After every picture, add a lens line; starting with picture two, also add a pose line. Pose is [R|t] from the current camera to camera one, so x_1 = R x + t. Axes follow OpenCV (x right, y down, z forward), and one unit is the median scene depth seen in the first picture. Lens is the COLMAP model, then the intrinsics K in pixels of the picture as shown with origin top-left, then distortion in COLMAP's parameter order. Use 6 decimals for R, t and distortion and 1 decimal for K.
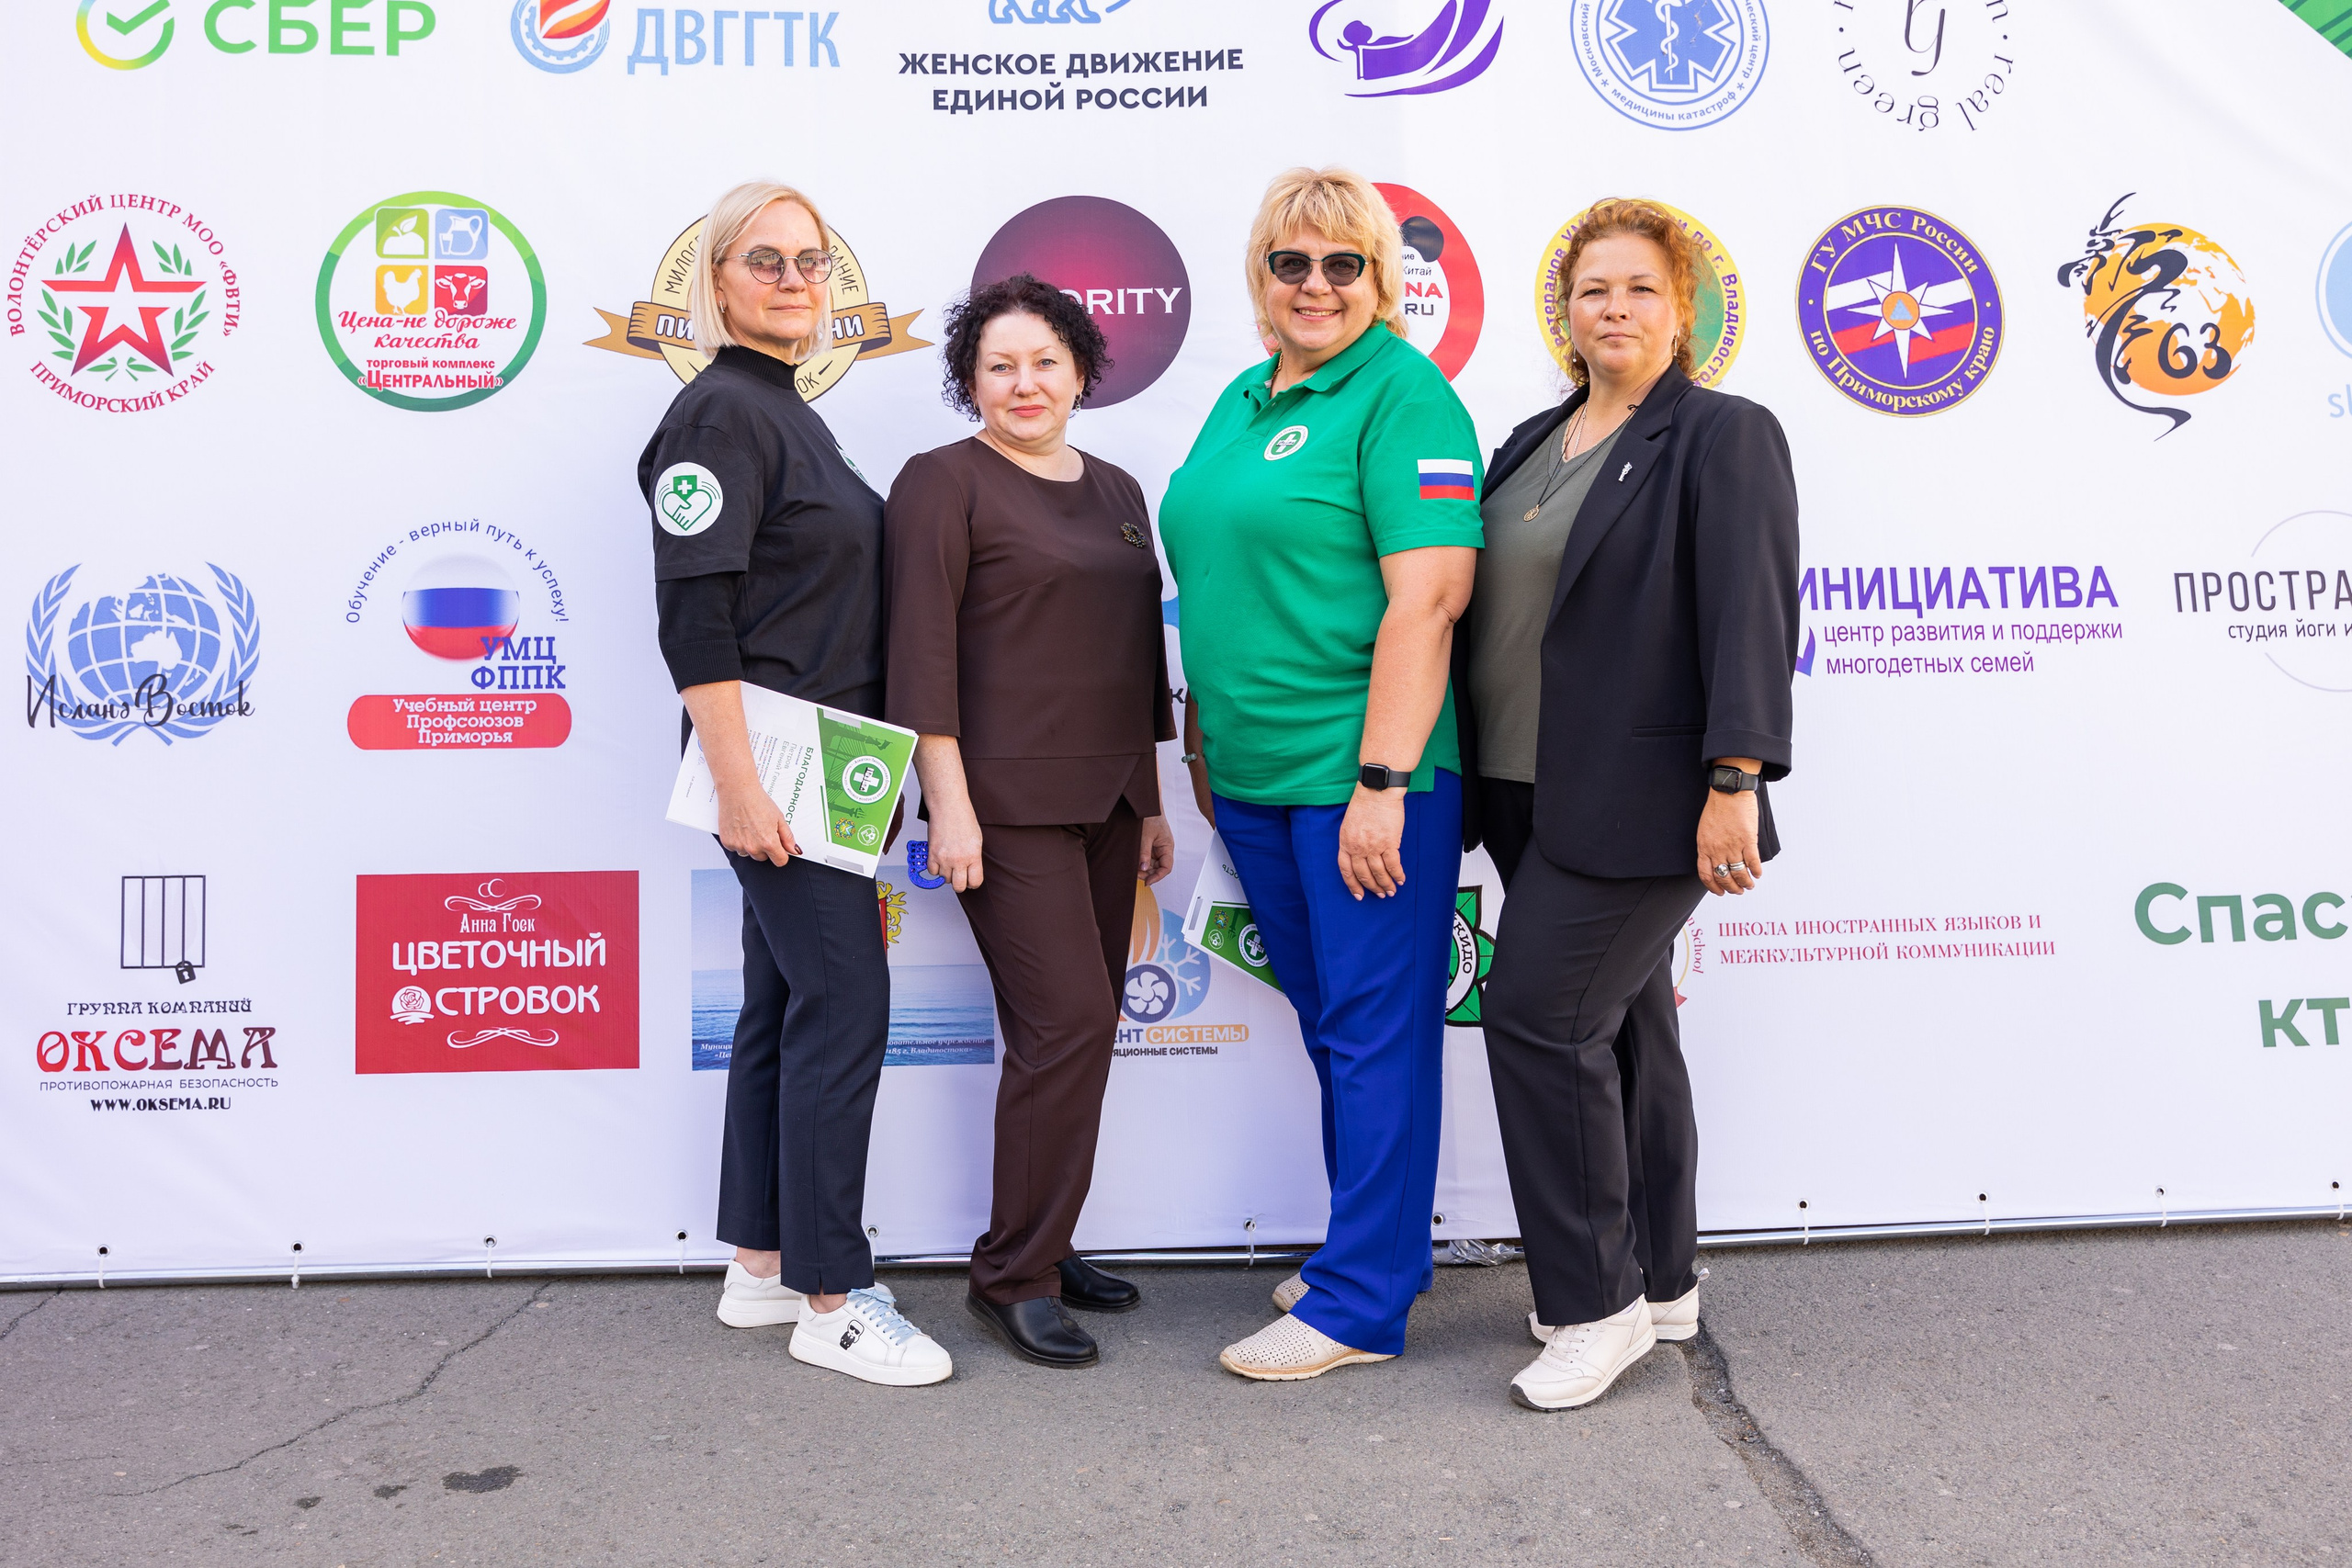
lens RADIAL K [[2457.2, 0, 1172.7], [0, 2457.2, 768.2], [0, 0, 1]] dist [-0.011323, 0.000000]
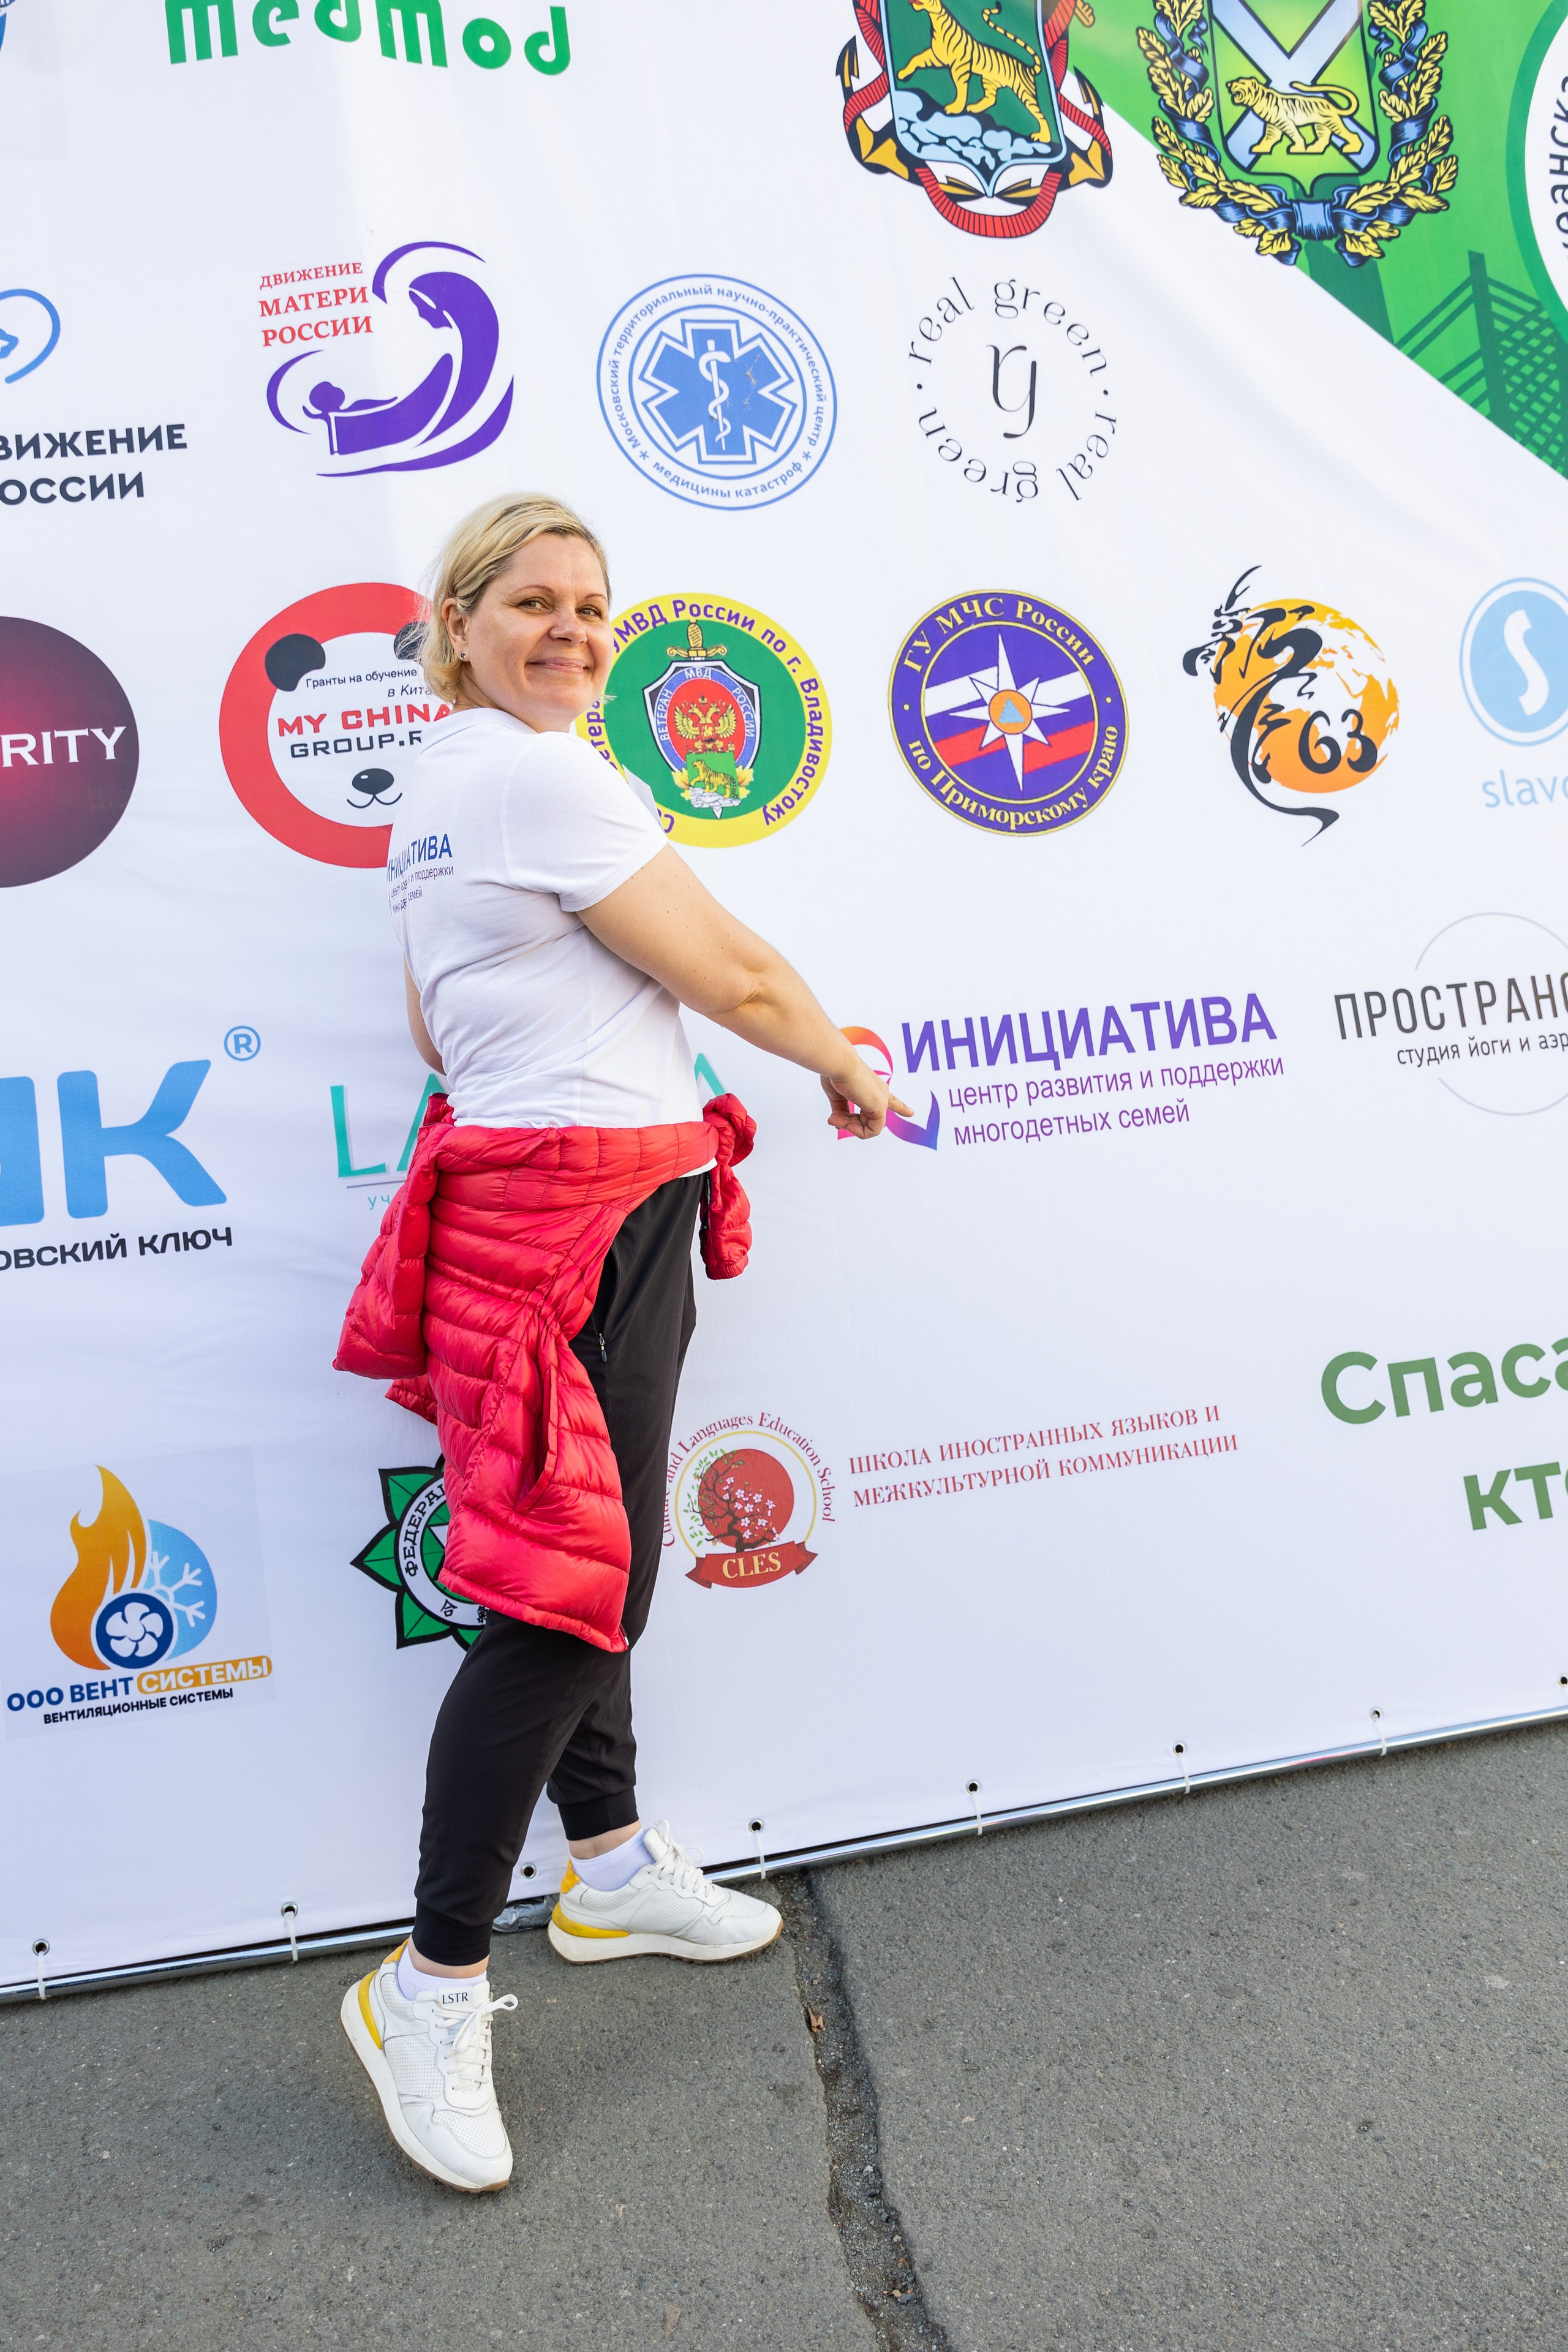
lens RADIAL K [[1780.1, 0, 781.3], [0, 1780.1, 1177.5], [0, 0, 1]] dist [0.009059, -0.020013]
pose [[0.988631, -0.083066, 0.125335, 0.128381], [0.079262, 0.996237, 0.035049, -0.053441], [-0.127775, -0.024716, 0.991495, 0.396003]]
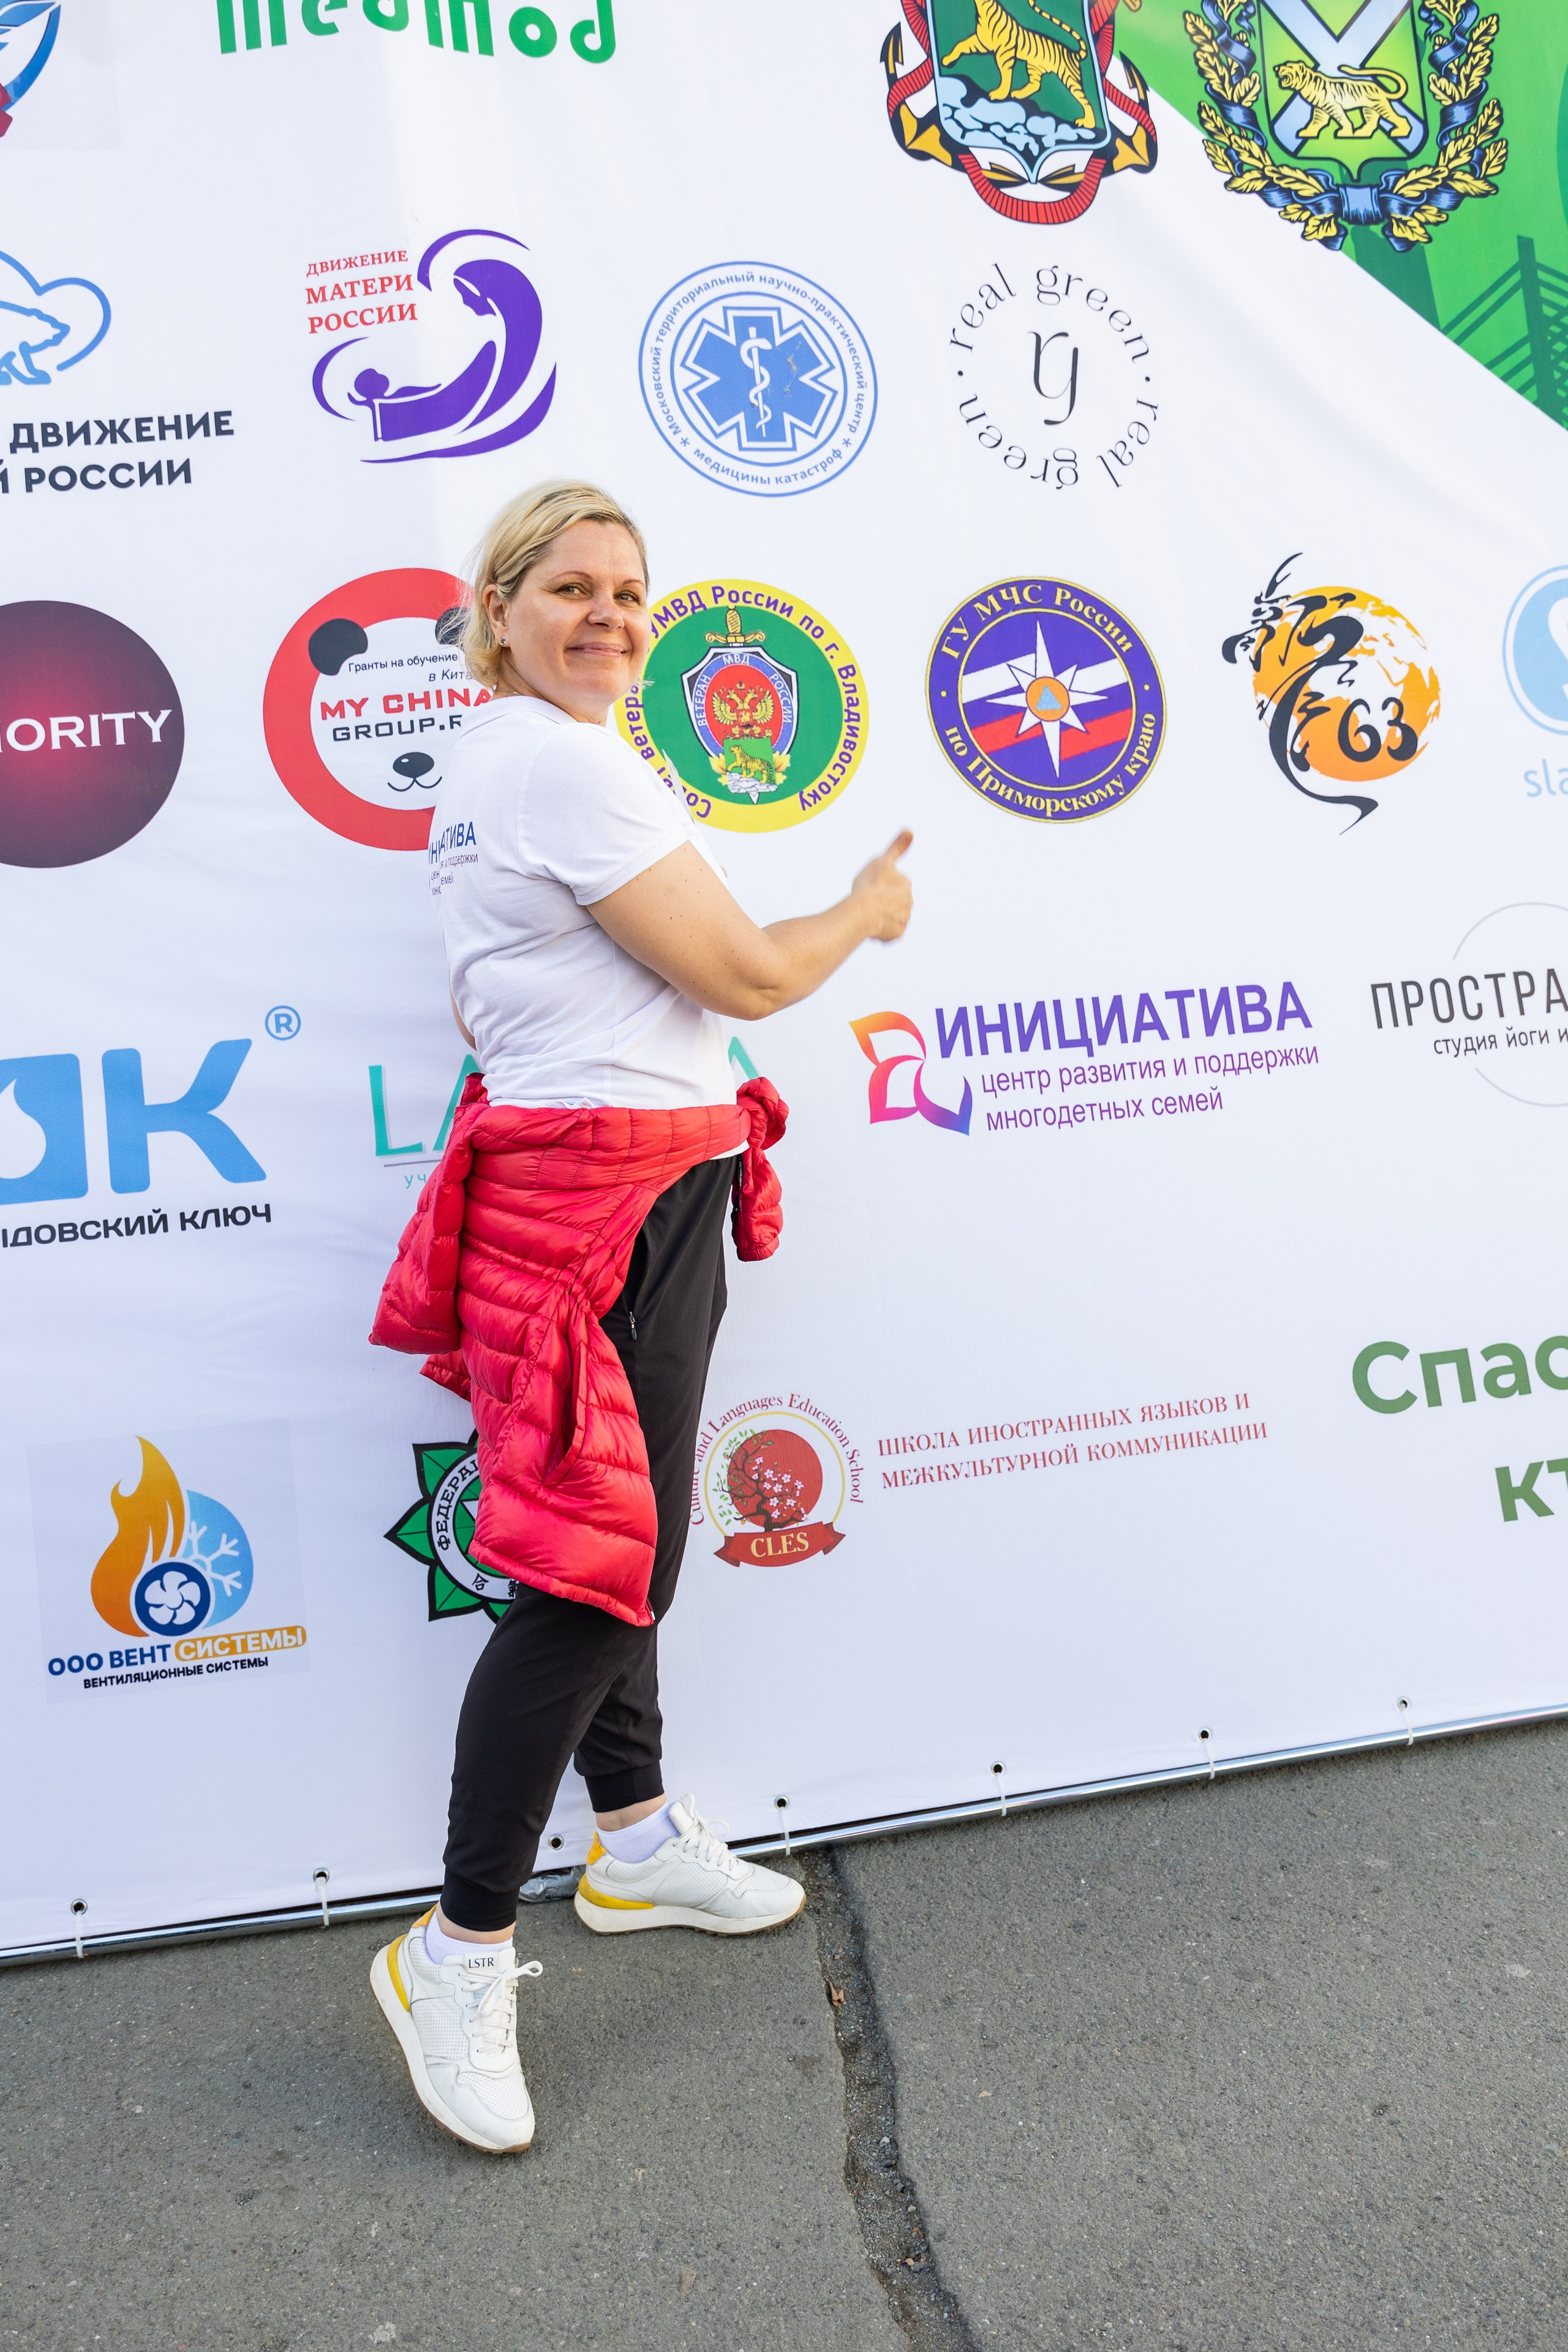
lens RADIAL K [[1780.1, 0, 780.1], [0, 1780.1, 1177.4], [0, 0, 1]] dist [0.009059, -0.020013]
pose [[0.992317, -0.073573, 0.099470, 0.131852], [0.069989, 0.996783, 0.039058, -0.051252], [-0.102024, -0.031796, 0.994274, 0.391278]]
